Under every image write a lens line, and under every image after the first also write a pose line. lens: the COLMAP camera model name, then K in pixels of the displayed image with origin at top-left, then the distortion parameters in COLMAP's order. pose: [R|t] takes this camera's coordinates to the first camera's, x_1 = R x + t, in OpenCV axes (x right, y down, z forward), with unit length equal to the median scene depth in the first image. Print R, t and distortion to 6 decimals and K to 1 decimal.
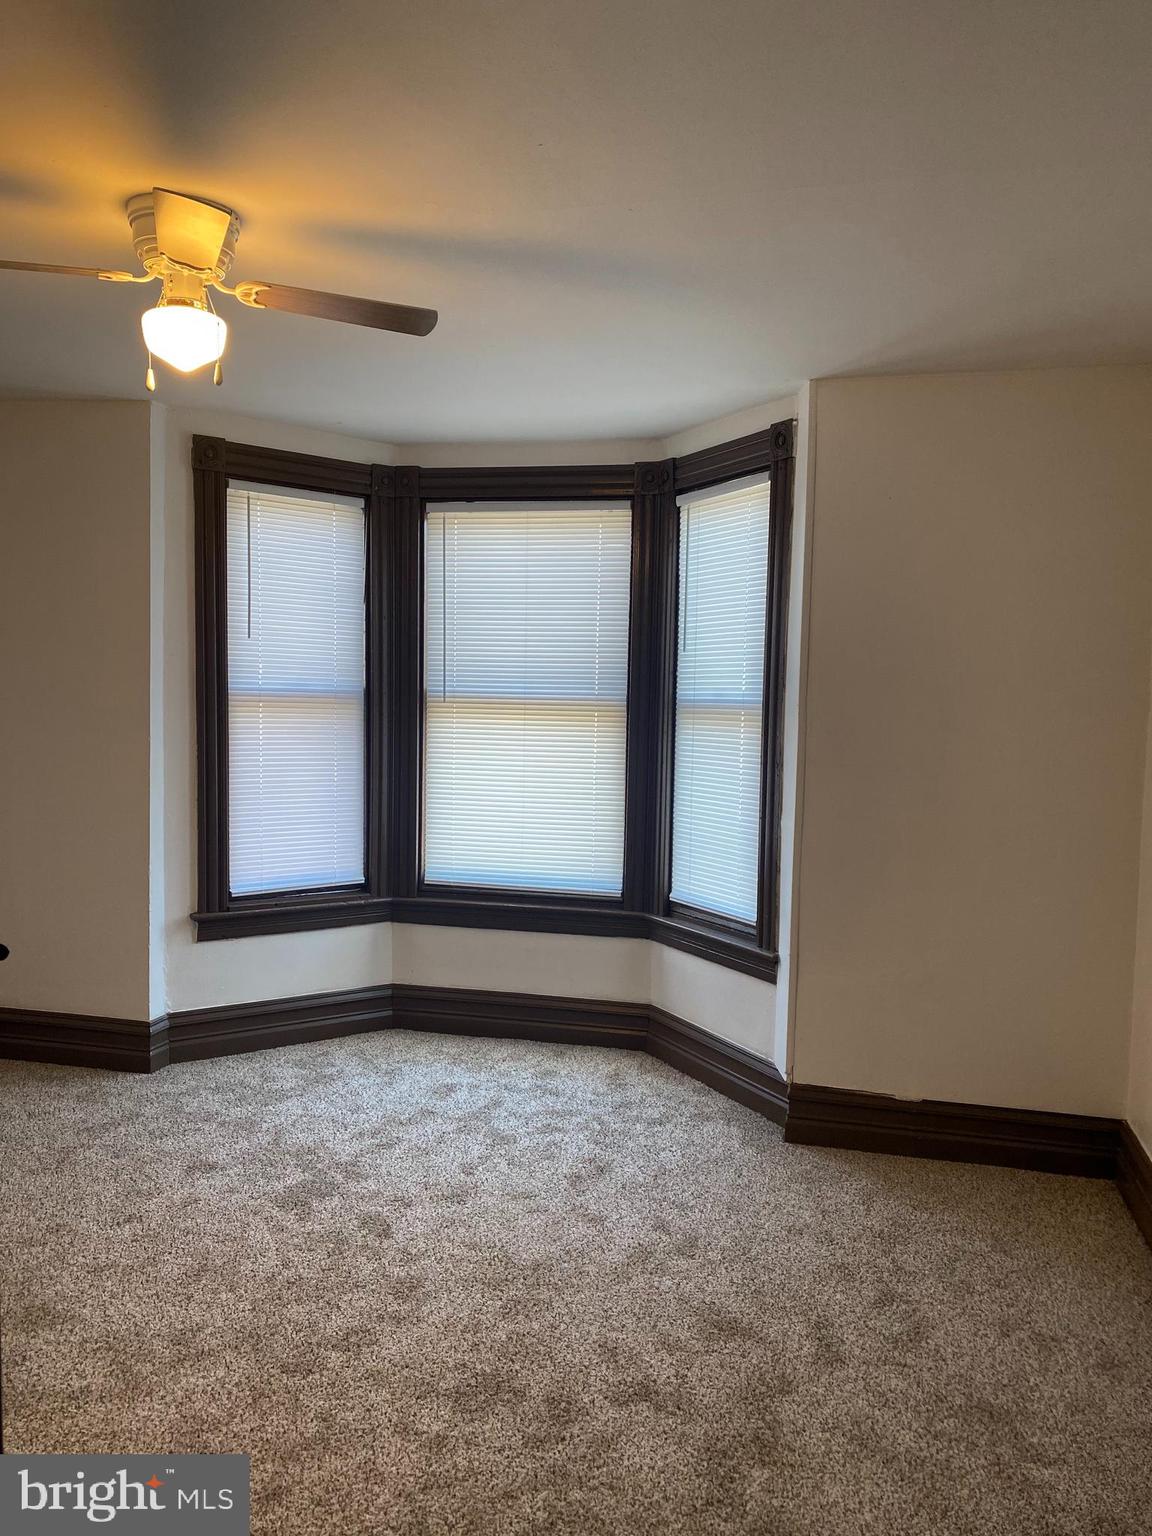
lens RADIAL K [[1159.4, 0, 580.1], [0, 1159.4, 815.8], [0, 0, 1]] dist [0.088625, -0.072540]
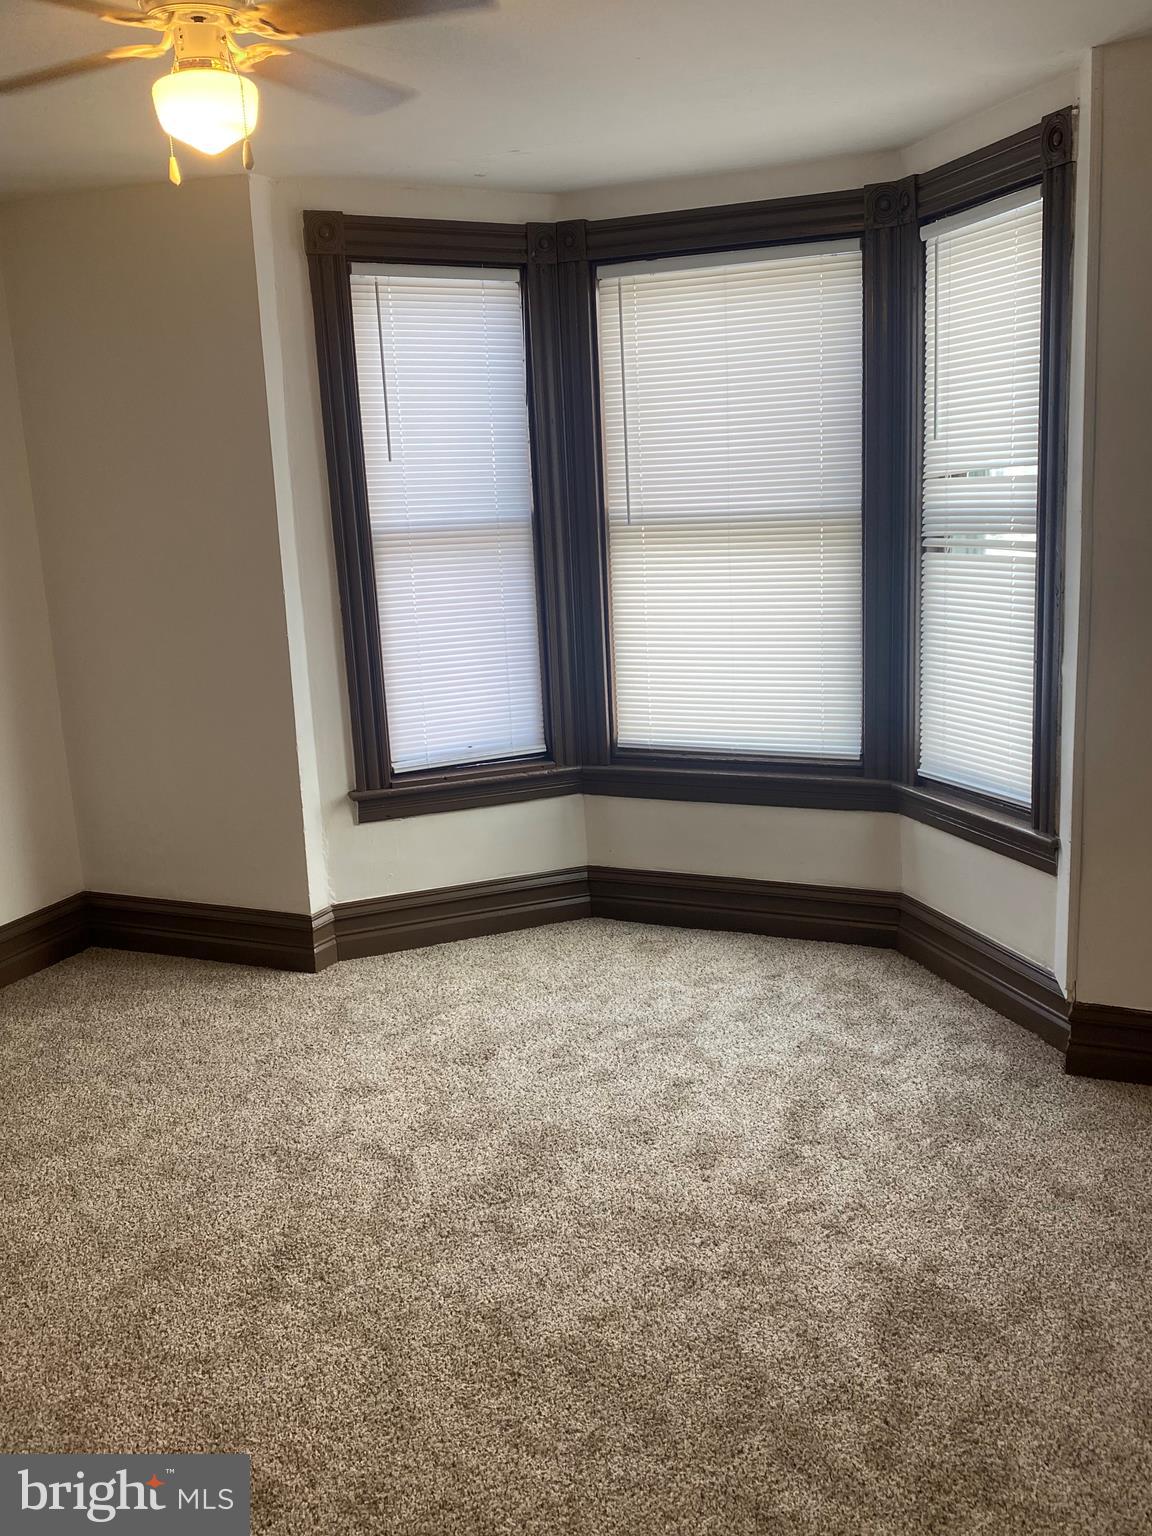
lens RADIAL K [[1338.5, 0, 648.1], [0, 1338.5, 769.9], [0, 0, 1]] dist [0.059622, -0.052221]
pose [[0.978900, -0.013107, -0.203920, 0.087263], [0.040706, 0.990448, 0.131742, -0.054961], [0.200246, -0.137263, 0.970083, 0.088957]]
